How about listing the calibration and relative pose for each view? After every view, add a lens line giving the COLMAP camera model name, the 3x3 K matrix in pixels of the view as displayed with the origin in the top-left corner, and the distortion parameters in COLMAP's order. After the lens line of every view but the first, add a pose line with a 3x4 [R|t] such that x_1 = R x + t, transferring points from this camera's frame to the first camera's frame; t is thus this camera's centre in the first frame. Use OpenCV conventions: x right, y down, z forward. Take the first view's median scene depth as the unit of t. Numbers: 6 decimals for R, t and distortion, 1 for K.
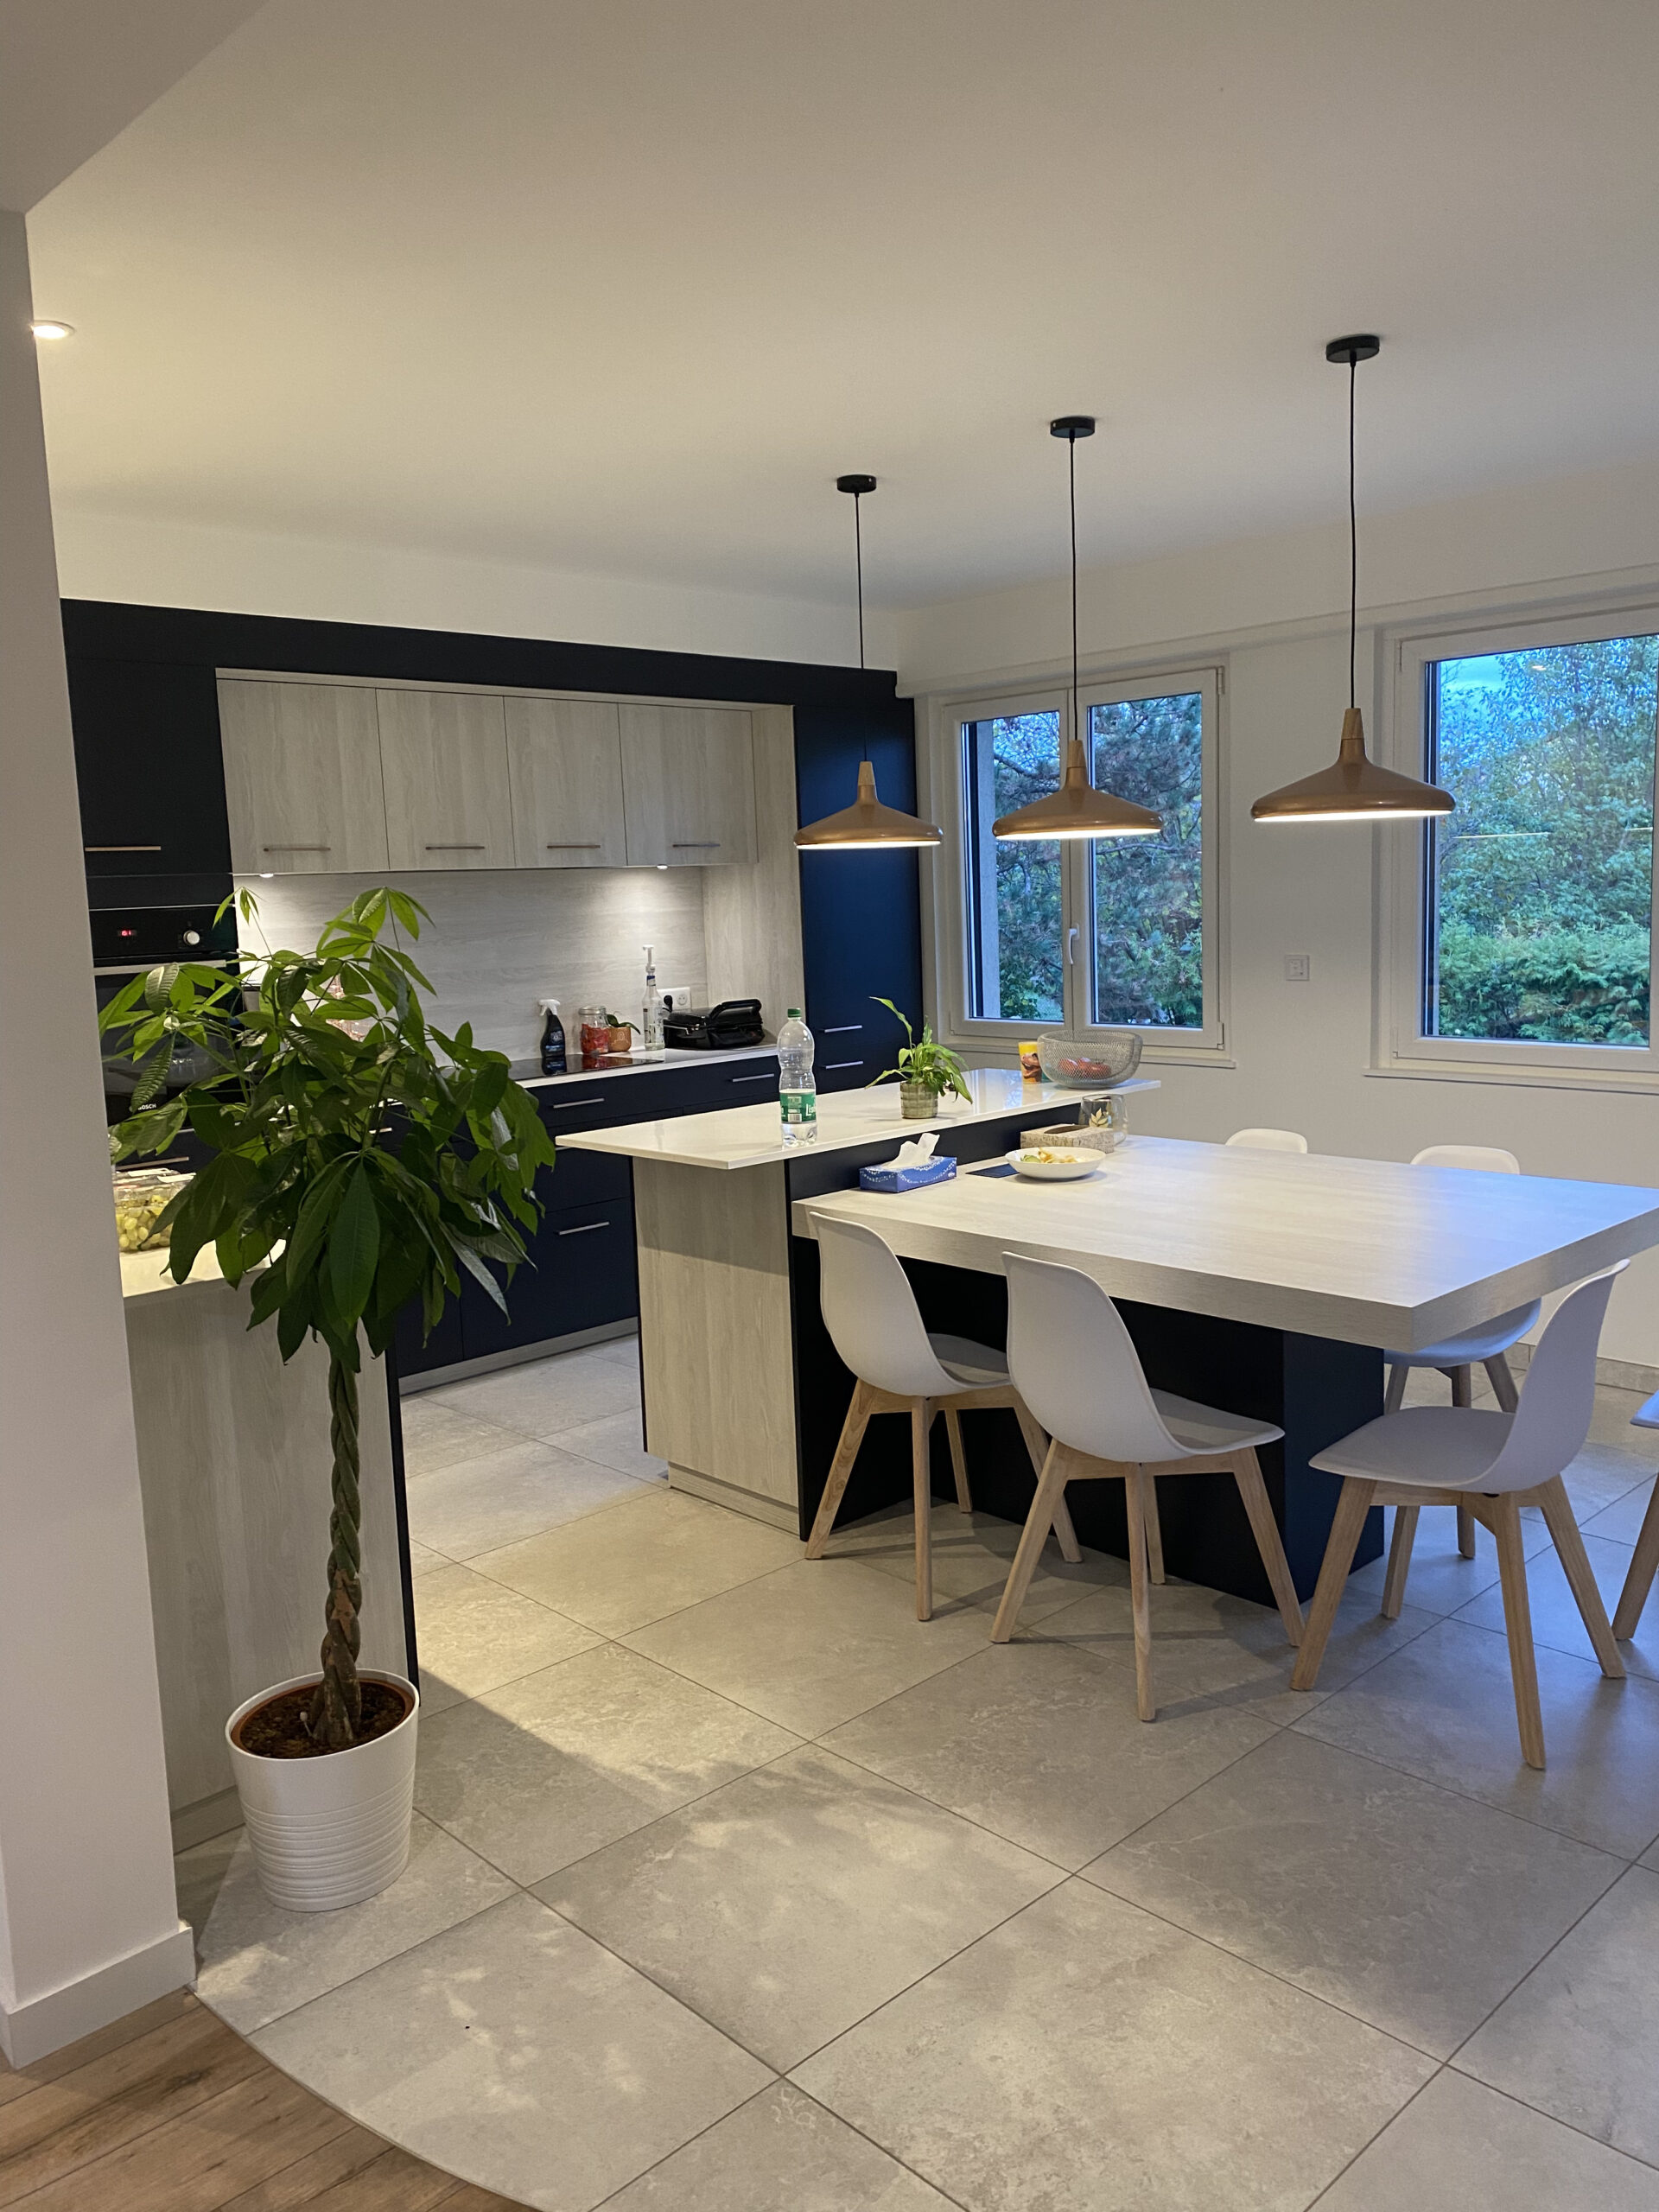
lens RADIAL K [[1672.1, 0, 829.5], [0, 1672.1, 1106.0], [0, 0, 1]] dist [0.023973, -0.008098]
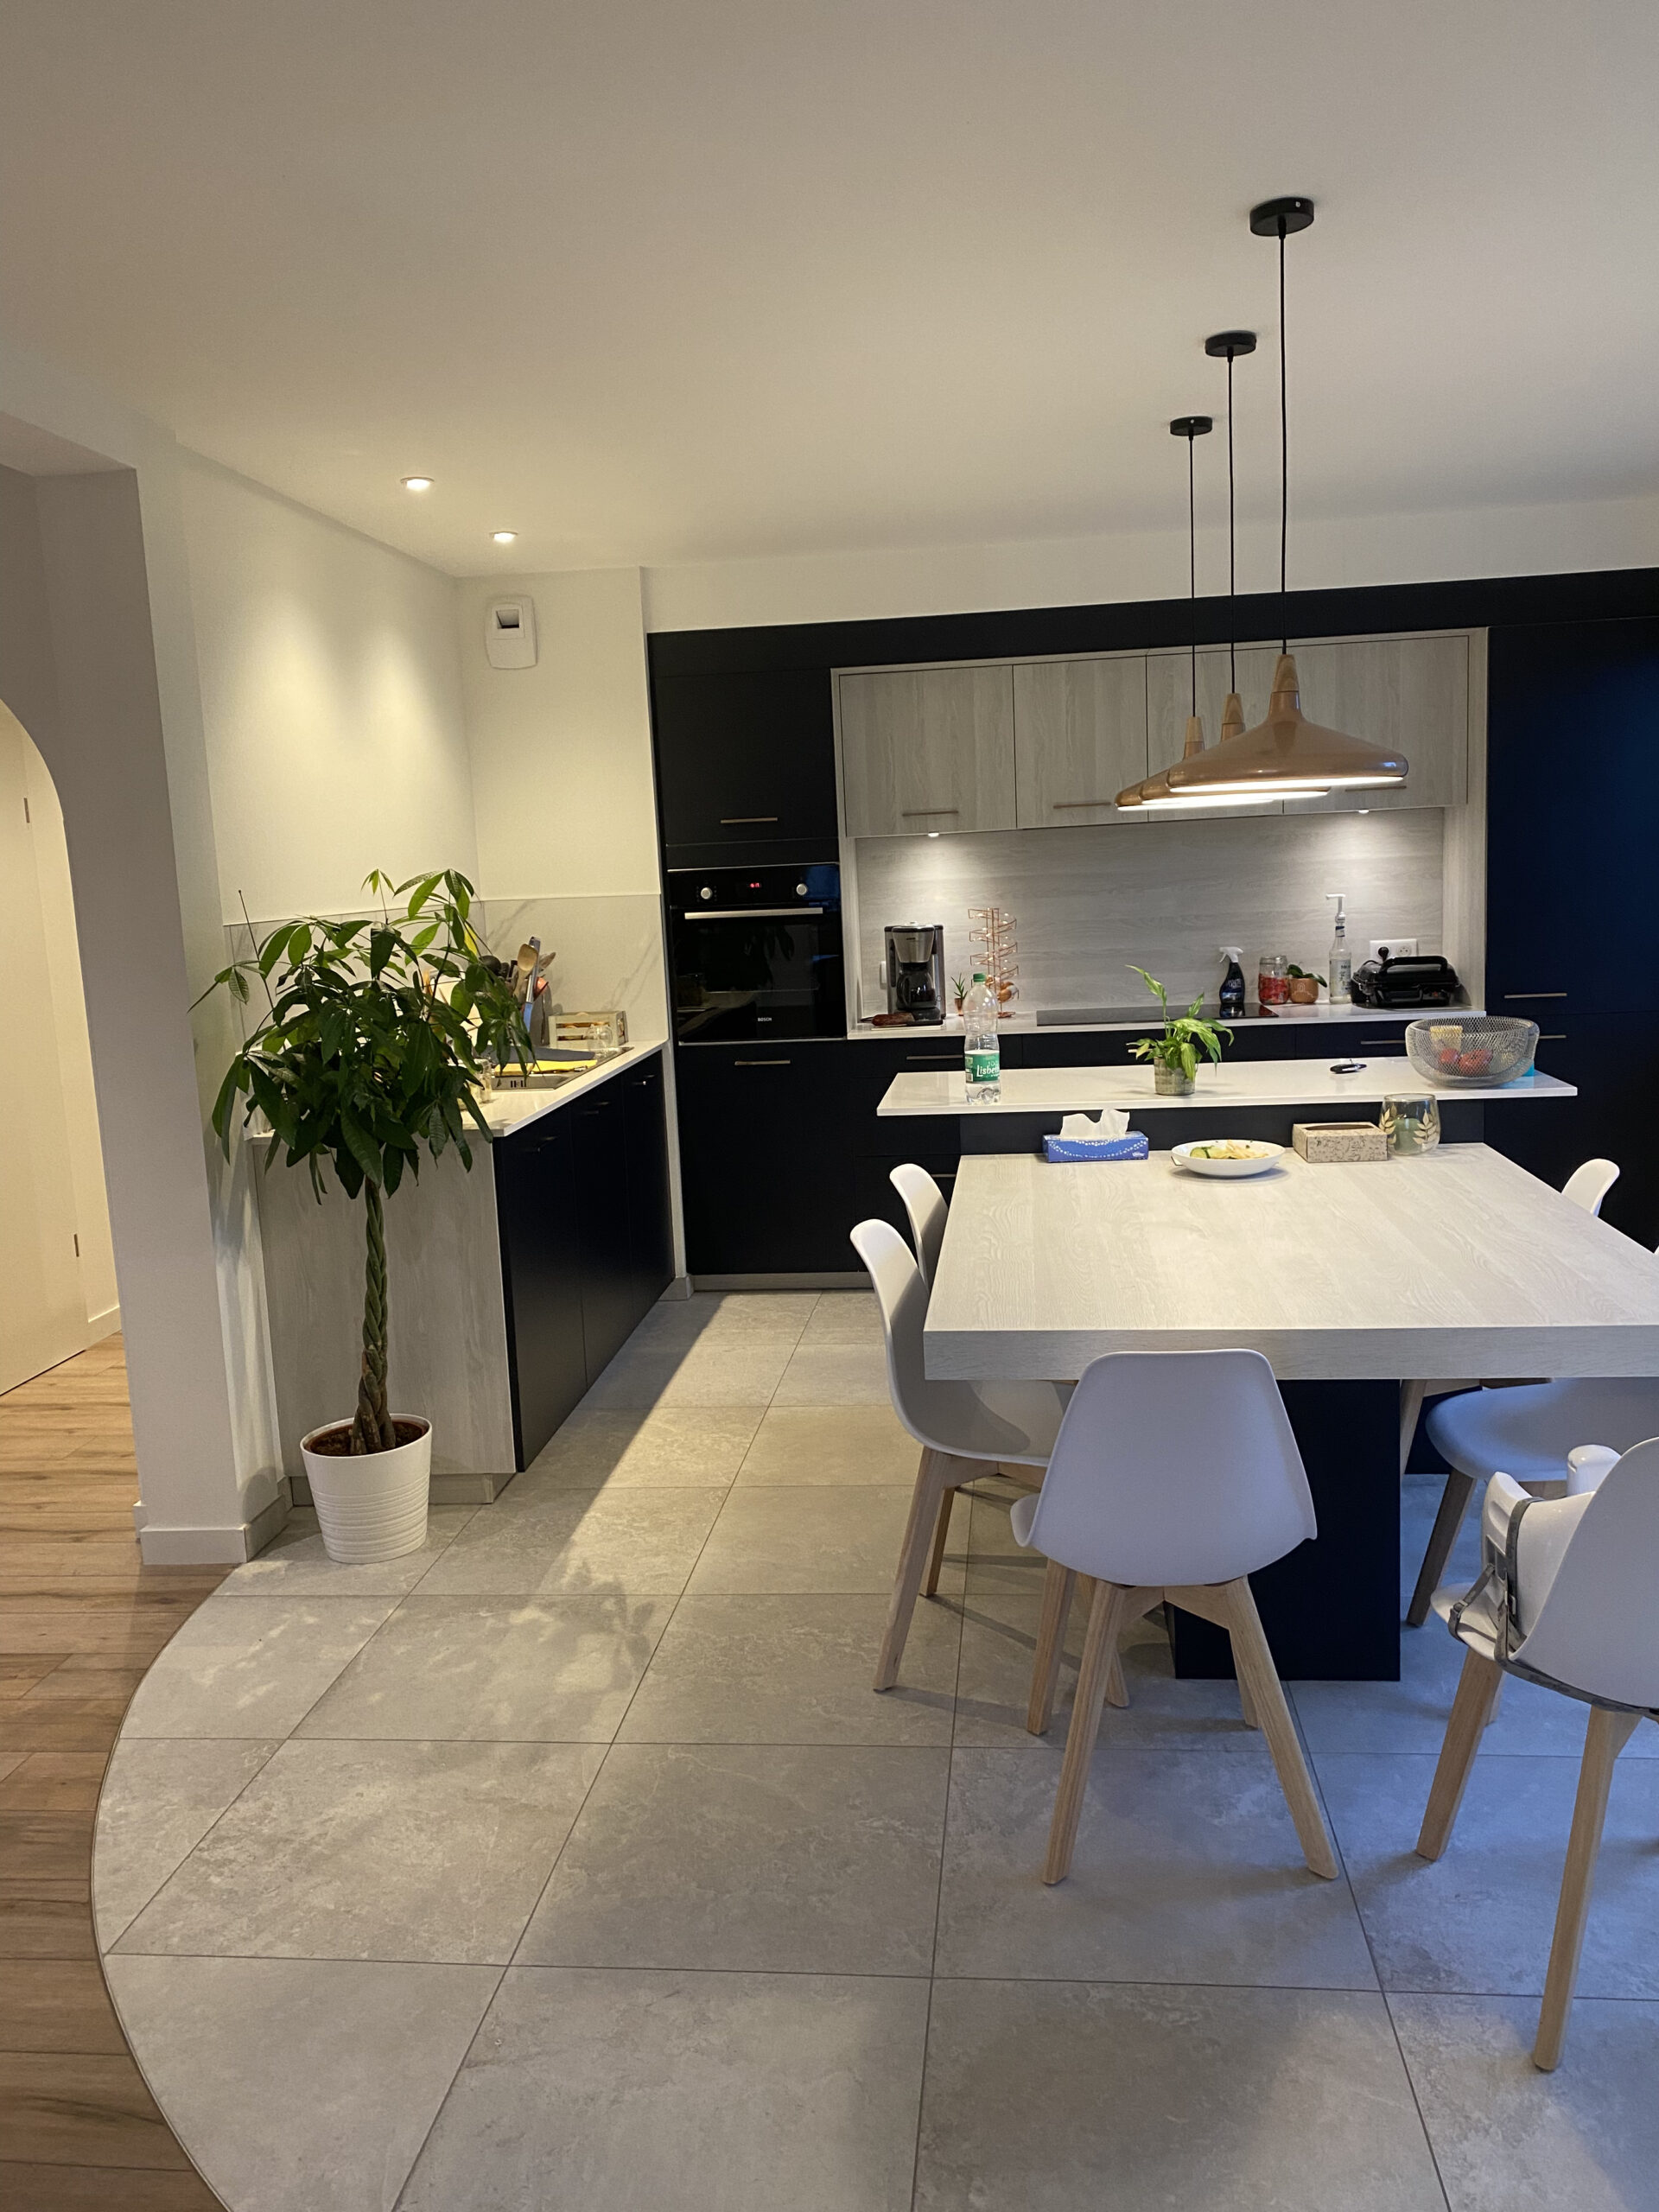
lens RADIAL K [[1653.1, 0, 829.5], [0, 1653.1, 1106.0], [0, 0, 1]] dist [0.096089, -0.139378]
pose [[0.638772, 0.119059, -0.760128, 0.971548], [-0.077643, 0.992886, 0.090269, -0.084916], [0.765468, 0.001357, 0.643472, 0.342084]]
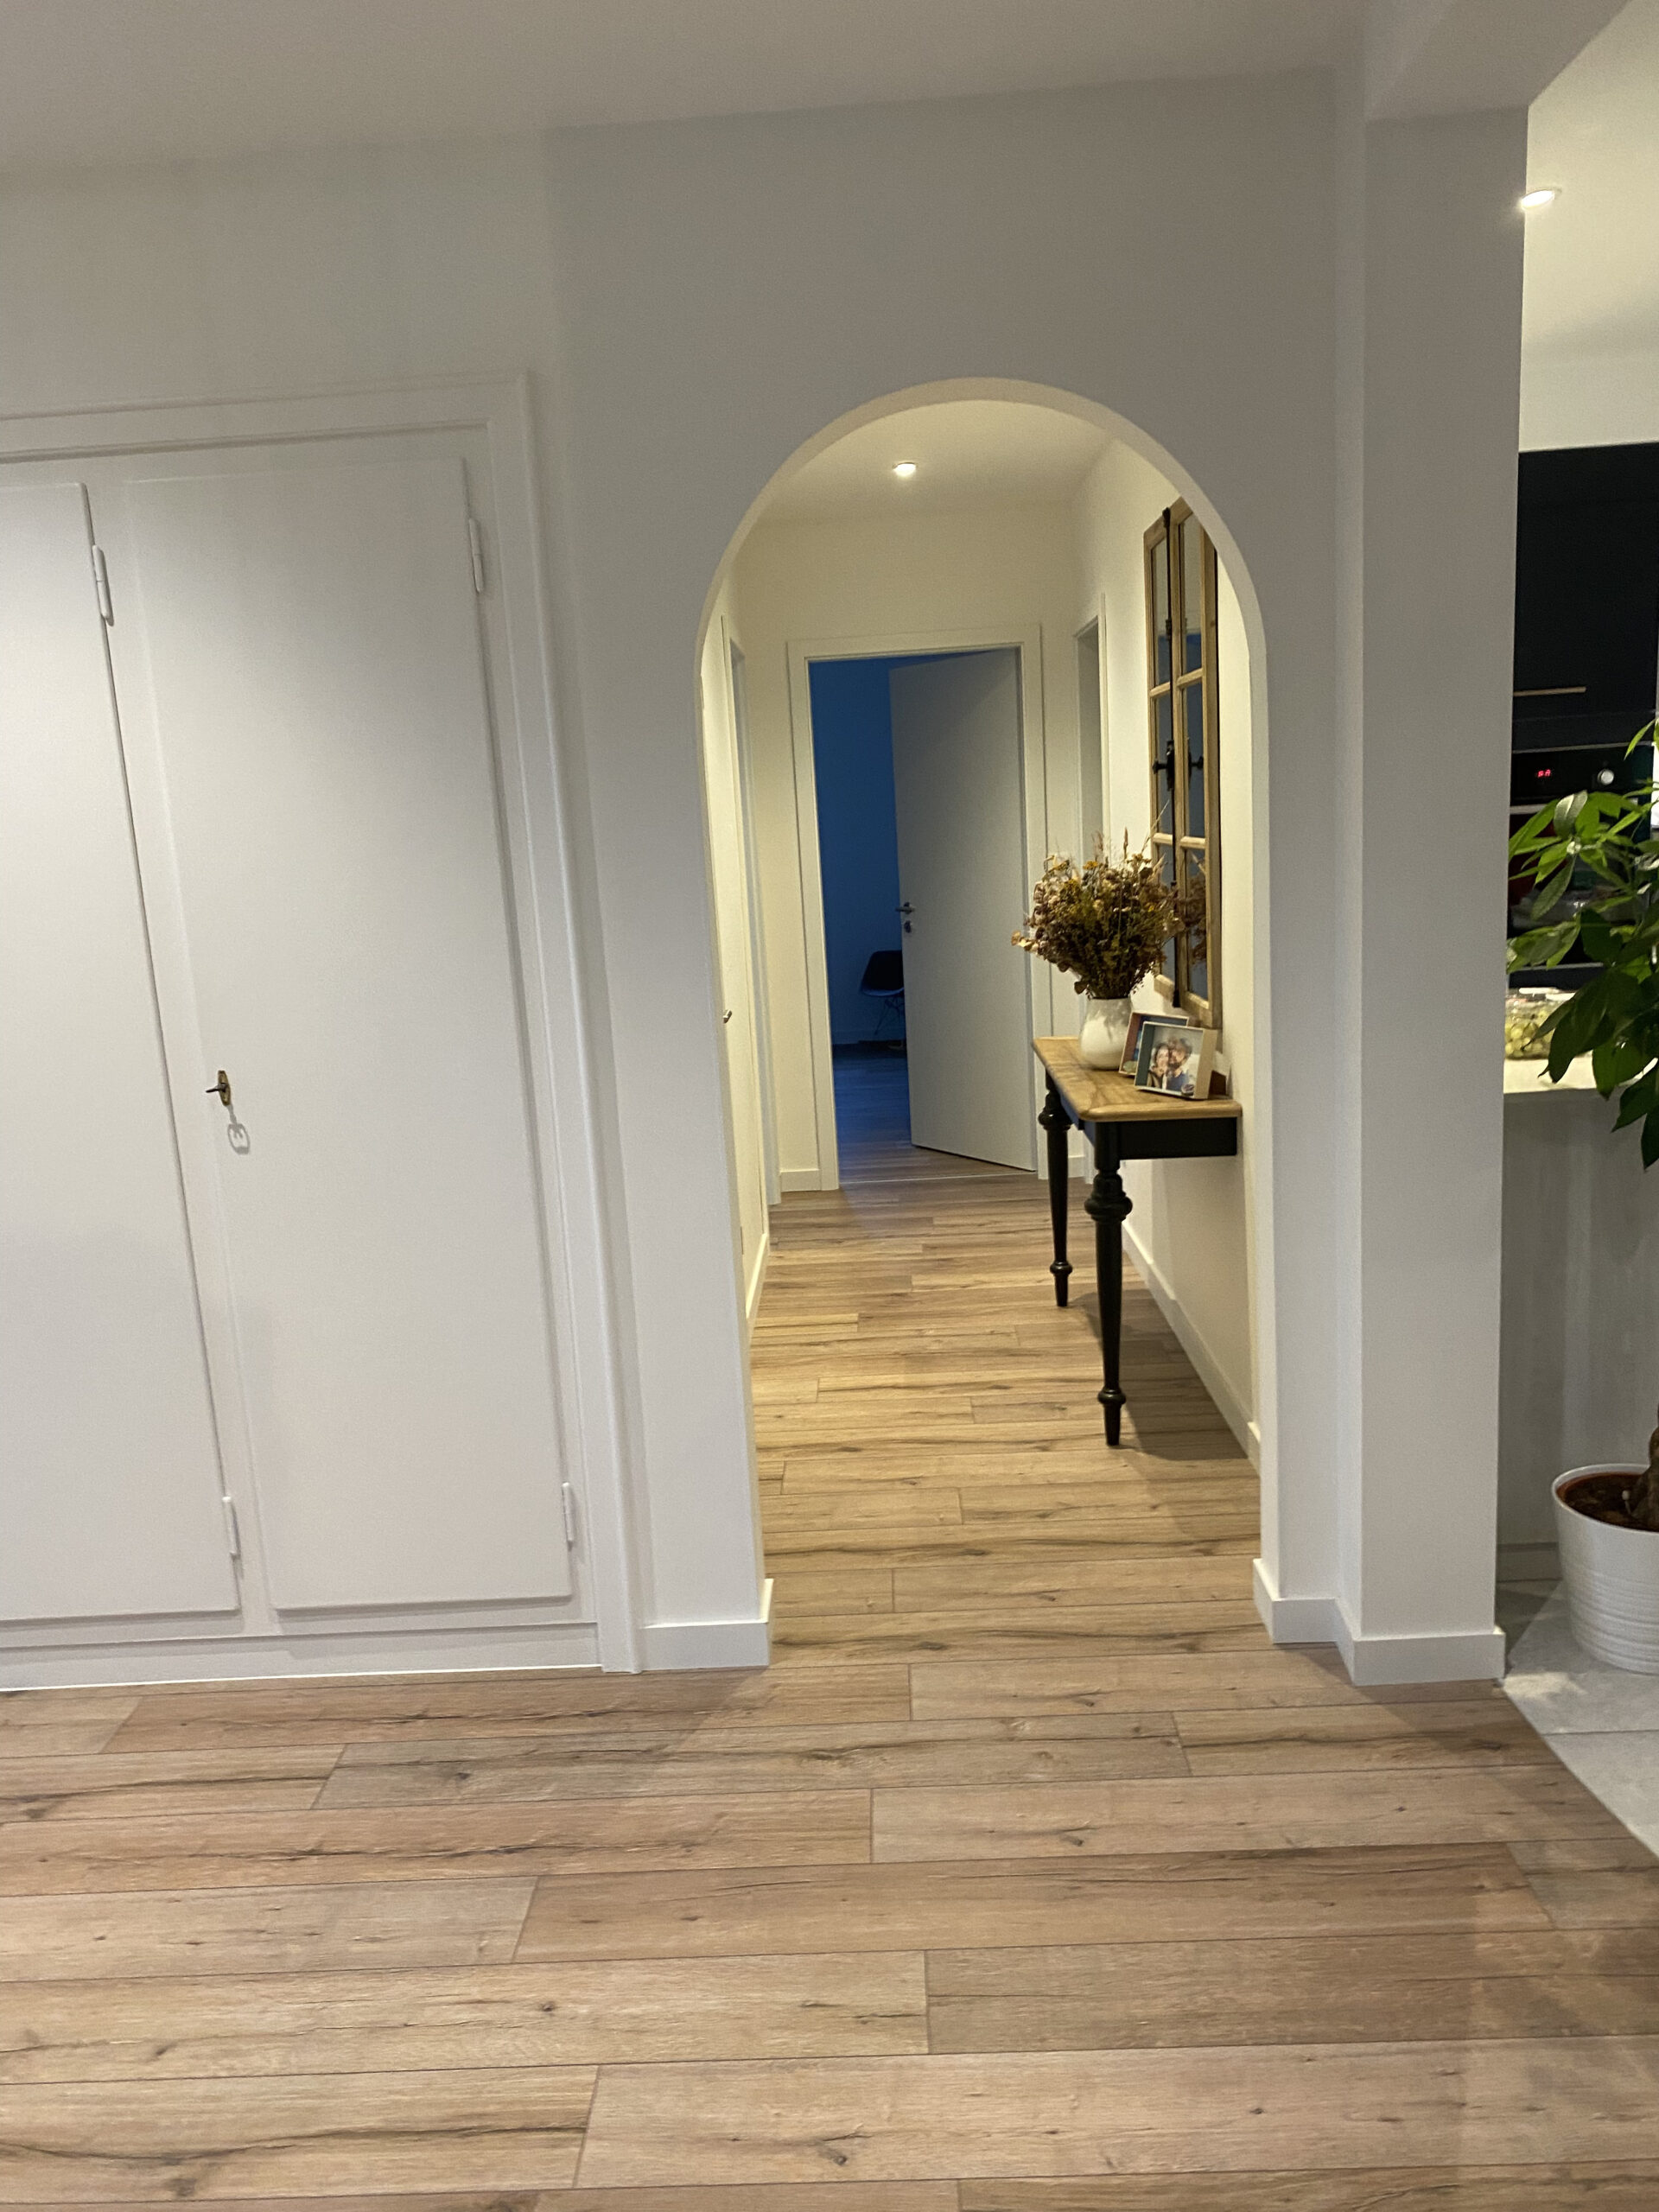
lens RADIAL K [[1669.2, 0, 829.5], [0, 1669.2, 1106.0], [0, 0, 1]] dist [0.005842, -0.001119]
pose [[0.701455, 0.124230, -0.701803, 0.048286], [-0.064401, 0.991712, 0.111179, 0.026097], [0.709798, -0.032790, 0.703642, -0.105786]]
